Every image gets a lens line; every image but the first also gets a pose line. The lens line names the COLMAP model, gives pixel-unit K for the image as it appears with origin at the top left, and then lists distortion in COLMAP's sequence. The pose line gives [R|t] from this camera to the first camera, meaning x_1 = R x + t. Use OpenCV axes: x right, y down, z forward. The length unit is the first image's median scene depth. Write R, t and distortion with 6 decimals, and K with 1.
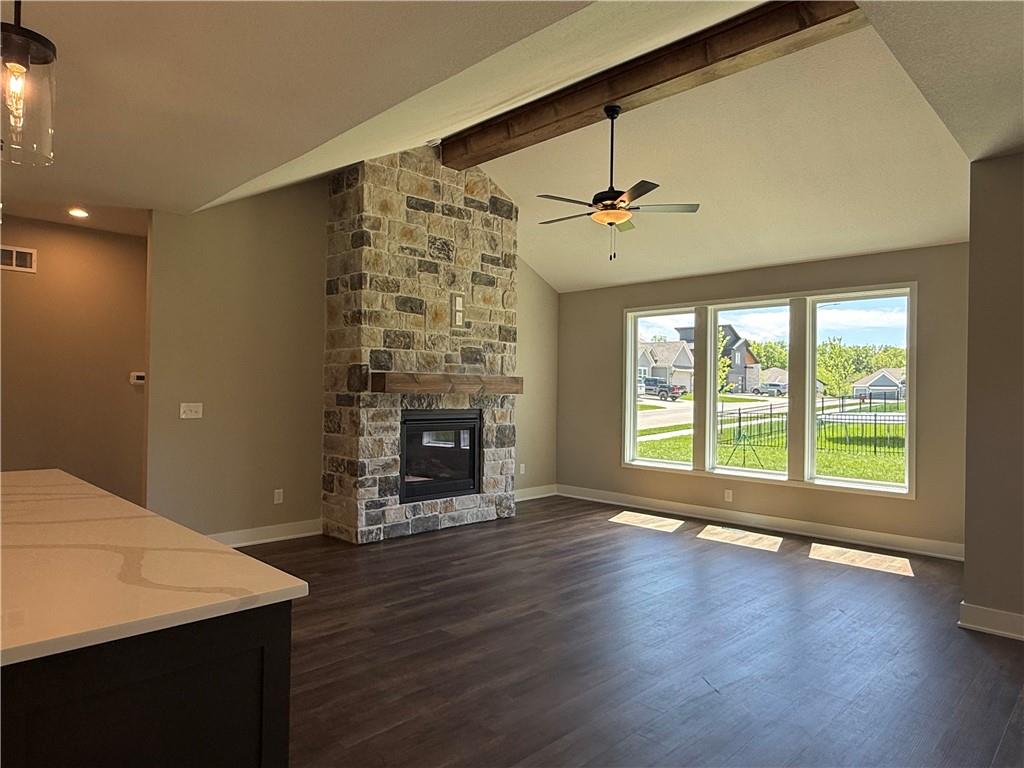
lens RADIAL K [[636.5, 0, 510.6], [0, 636.5, 382.5], [0, 0, 1]] dist [-0.003329, 0.001473]
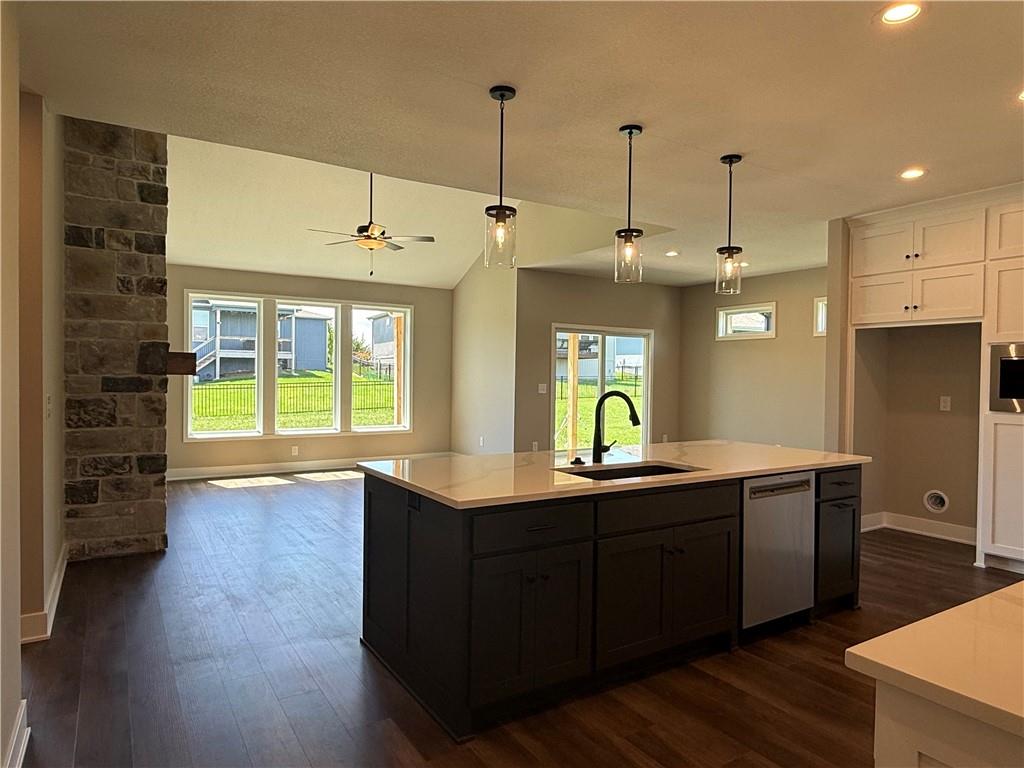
lens RADIAL K [[636.5, 0, 508.2], [0, 636.5, 381.9], [0, 0, 1]] dist [-0.003329, 0.001473]
pose [[0.232592, -0.025721, 0.972234, -0.925100], [-0.022302, 0.999246, 0.031771, -0.012492], [-0.972319, -0.029072, 0.231843, 0.329396]]
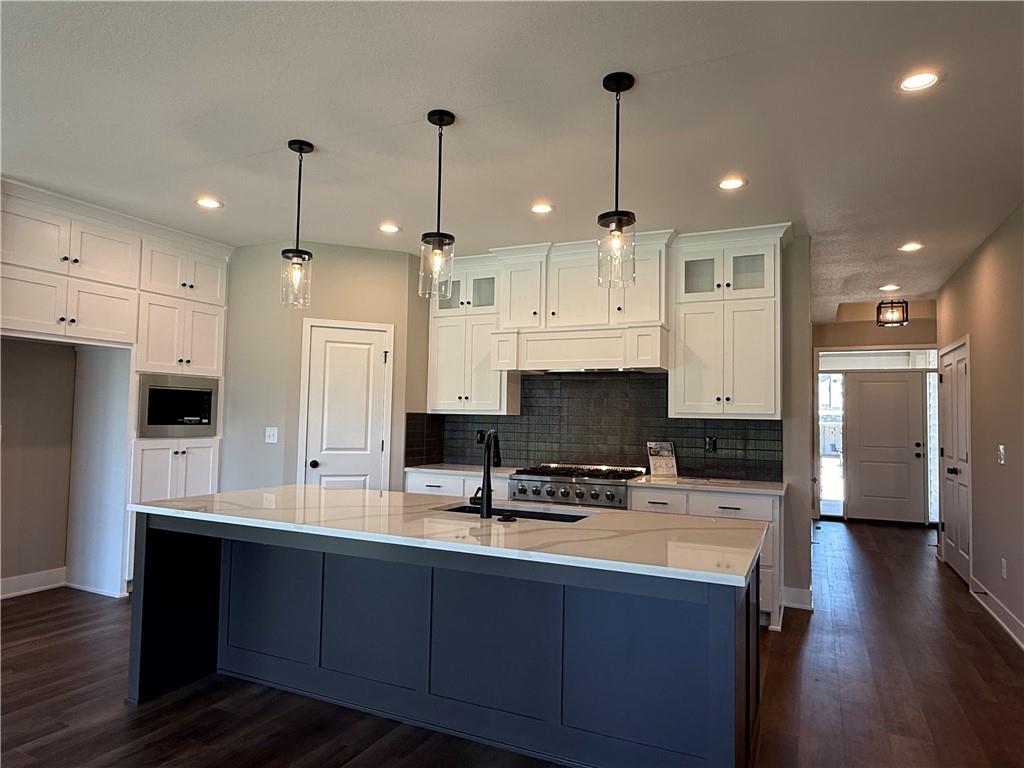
lens RADIAL K [[636.5, 0, 510.9], [0, 636.5, 384.6], [0, 0, 1]] dist [-0.003329, 0.001473]
pose [[-0.943002, -0.052702, -0.328588, -0.197777], [-0.030540, 0.996919, -0.072250, 0.011911], [0.331383, -0.058097, -0.941706, 0.842960]]
